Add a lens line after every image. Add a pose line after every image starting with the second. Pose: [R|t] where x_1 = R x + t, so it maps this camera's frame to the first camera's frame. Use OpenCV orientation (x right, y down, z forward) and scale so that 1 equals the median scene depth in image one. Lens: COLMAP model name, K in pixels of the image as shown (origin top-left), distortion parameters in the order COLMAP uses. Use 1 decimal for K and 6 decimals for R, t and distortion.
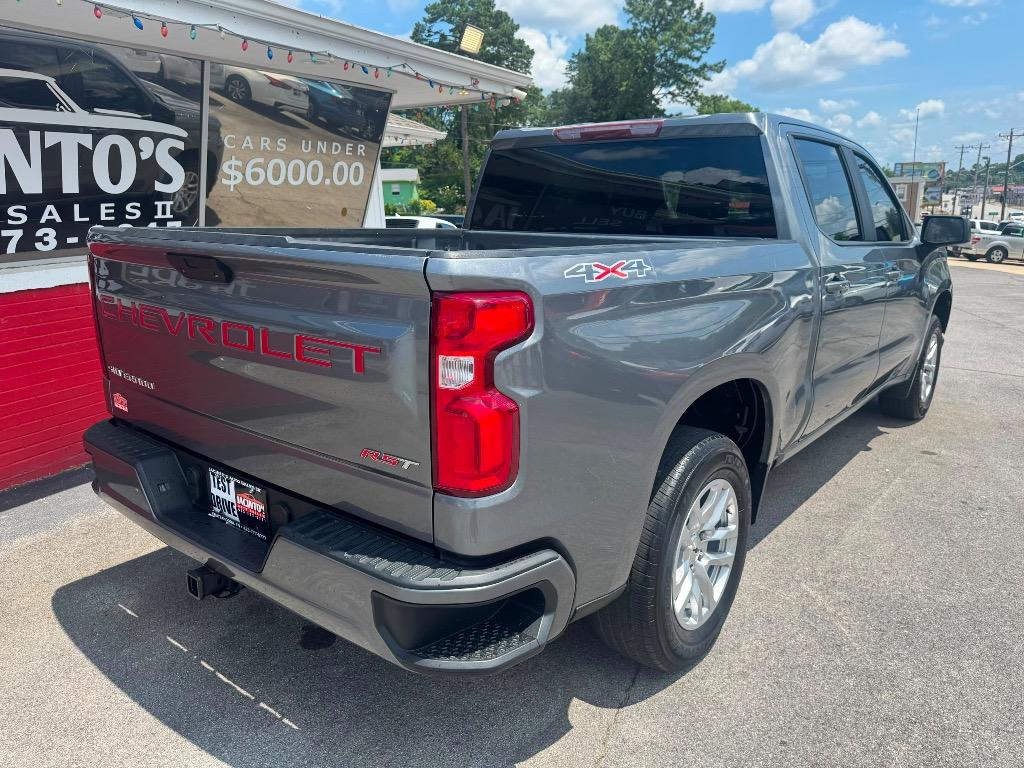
lens RADIAL K [[739.7, 0, 520.4], [0, 739.7, 383.1], [0, 0, 1]] dist [-0.004852, -0.001598]
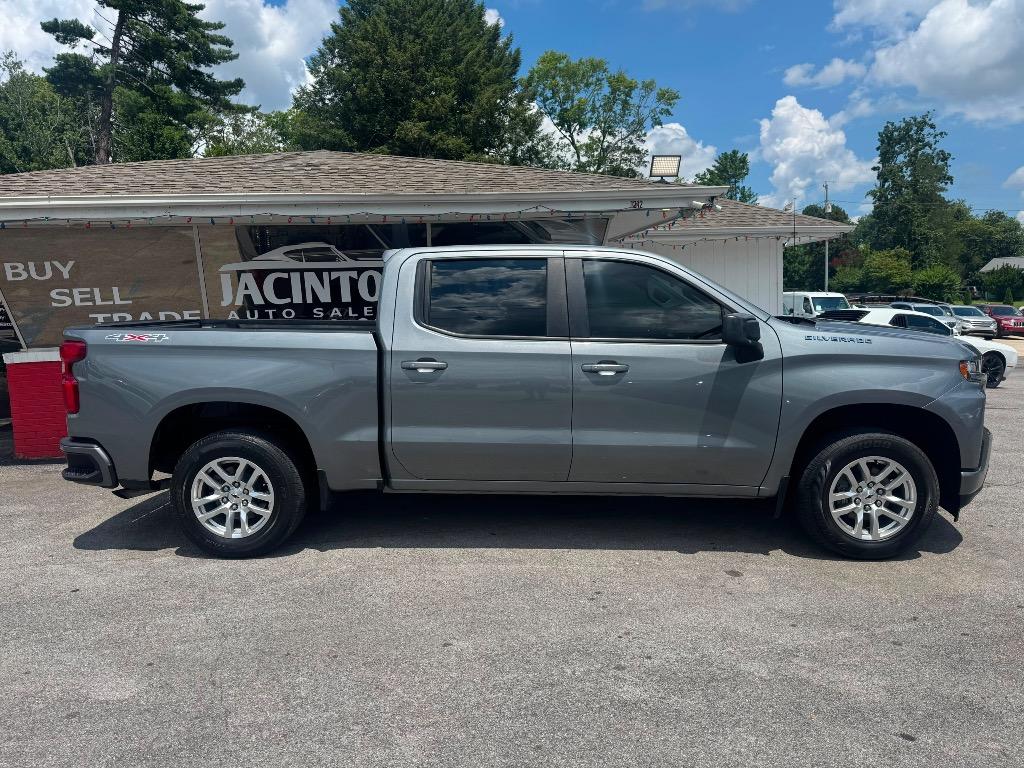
lens RADIAL K [[731.4, 0, 512.0], [0, 731.4, 384.0], [0, 0, 1]] dist [0.006280, -0.008969]
pose [[0.593765, 0.078974, -0.800754, 0.644637], [-0.176193, 0.983781, -0.033623, -0.032540], [0.785111, 0.161051, 0.598049, 0.130332]]
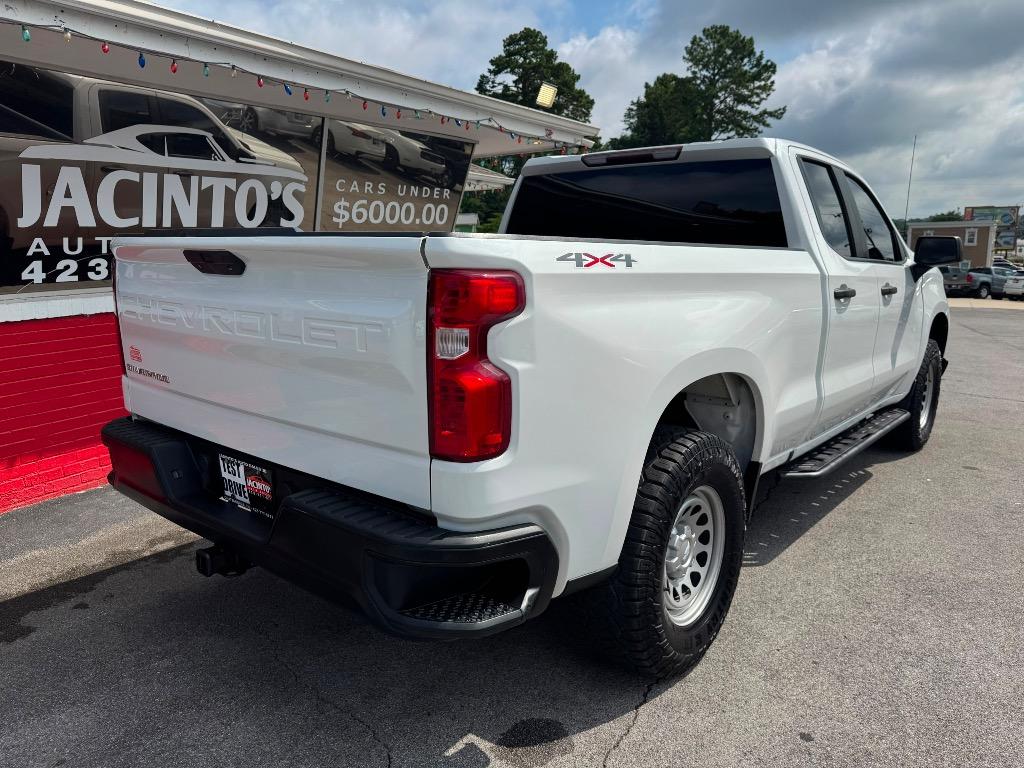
lens RADIAL K [[735.0, 0, 512.0], [0, 735.0, 384.0], [0, 0, 1]] dist [0.039793, -0.058500]
pose [[0.996309, 0.019344, -0.083632, -0.013977], [-0.023936, 0.998240, -0.054263, 0.028022], [0.082435, 0.056065, 0.995018, -0.078554]]
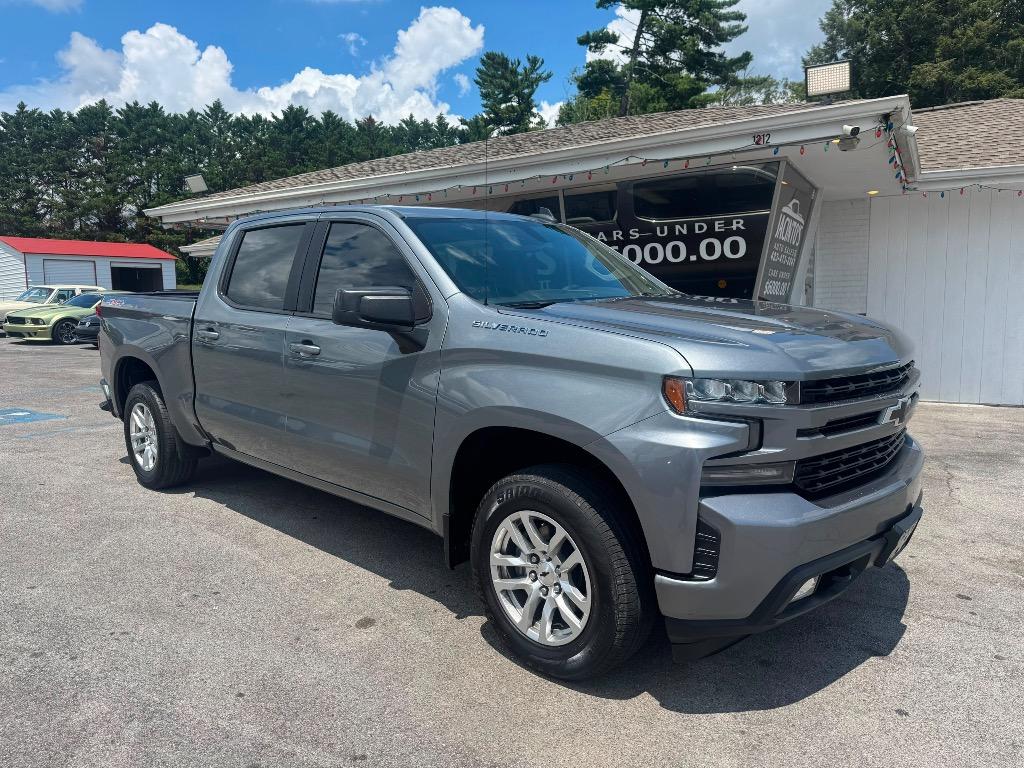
lens RADIAL K [[727.6, 0, 510.6], [0, 727.6, 392.2], [0, 0, 1]] dist [0.015227, -0.024224]
pose [[-0.088429, 0.141143, -0.986032, 0.704744], [-0.225014, 0.961491, 0.157810, -0.151439], [0.970334, 0.235826, -0.053265, 0.669242]]
